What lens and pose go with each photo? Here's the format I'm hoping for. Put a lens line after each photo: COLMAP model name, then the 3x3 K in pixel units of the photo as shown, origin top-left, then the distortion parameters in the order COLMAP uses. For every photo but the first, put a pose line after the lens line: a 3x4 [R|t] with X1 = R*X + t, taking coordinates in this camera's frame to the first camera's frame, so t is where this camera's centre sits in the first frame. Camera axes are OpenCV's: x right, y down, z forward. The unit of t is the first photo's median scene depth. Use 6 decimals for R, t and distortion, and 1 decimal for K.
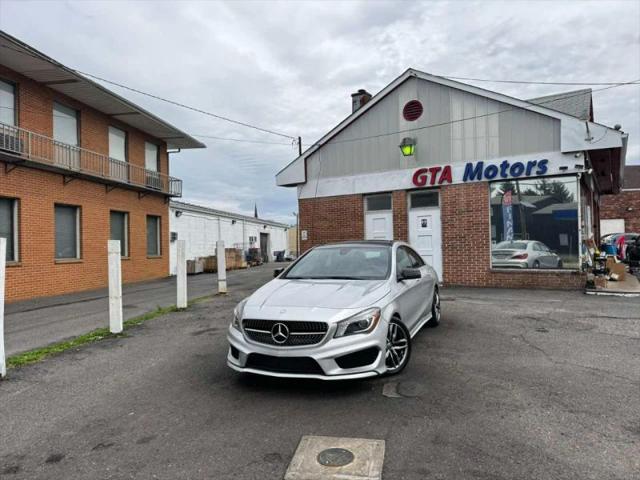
lens RADIAL K [[448.2, 0, 319.5], [0, 448.2, 244.9], [0, 0, 1]] dist [0.054504, -0.002607]
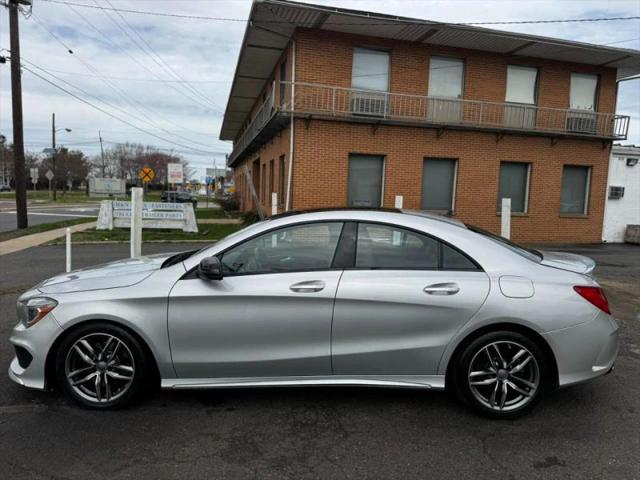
lens RADIAL K [[433.9, 0, 320.0], [0, 433.9, 240.0], [0, 0, 1]] dist [0.084442, -0.099253]
pose [[0.379568, 0.121281, -0.917180, 0.290587], [-0.040602, 0.992599, 0.114450, -0.006083], [0.924273, -0.006202, 0.381683, 0.389271]]
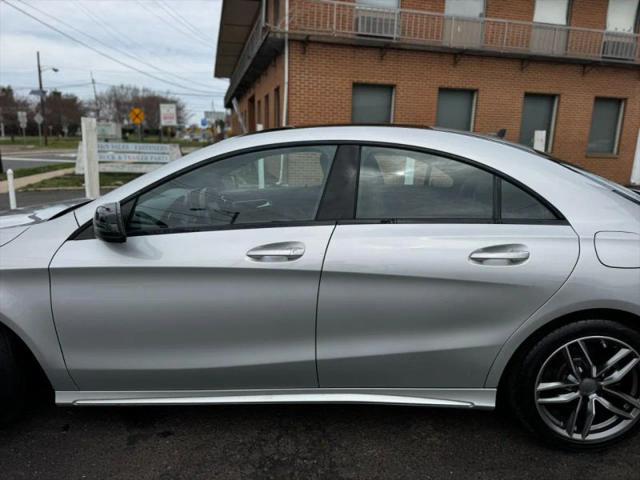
lens RADIAL K [[440.2, 0, 320.8], [0, 440.2, 238.8], [0, 0, 1]] dist [0.039469, -0.044354]
pose [[0.372924, 0.226250, -0.899855, 0.215324], [-0.032379, 0.972398, 0.231071, 0.007257], [0.927297, -0.057035, 0.369956, 0.429838]]
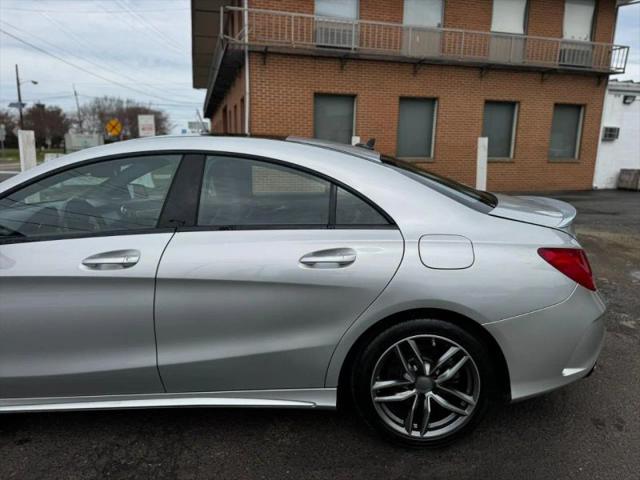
lens RADIAL K [[438.5, 0, 315.5], [0, 438.5, 238.7], [0, 0, 1]] dist [0.046158, -0.051704]
pose [[0.390764, 0.203483, -0.897718, 0.237243], [-0.019803, 0.976893, 0.212810, 0.005634], [0.920278, -0.065381, 0.385765, 0.471783]]
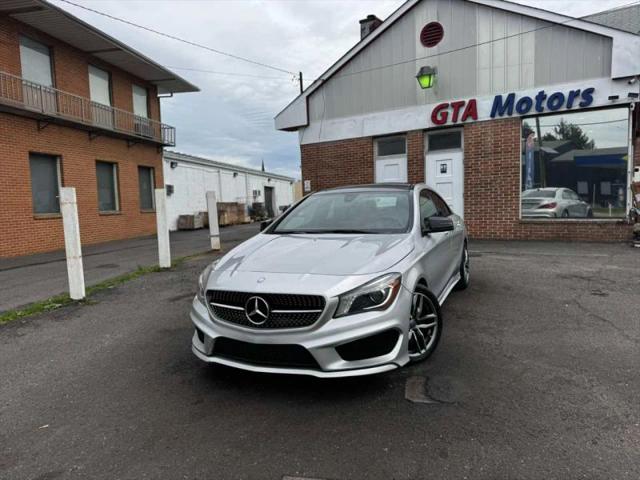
lens RADIAL K [[448.0, 0, 313.1], [0, 448.0, 242.2], [0, 0, 1]] dist [0.058786, -0.045454]
pose [[0.999366, -0.010001, -0.034183, 0.008214], [0.013191, 0.995444, 0.094426, 0.008891], [0.033083, -0.094817, 0.994945, 0.108745]]
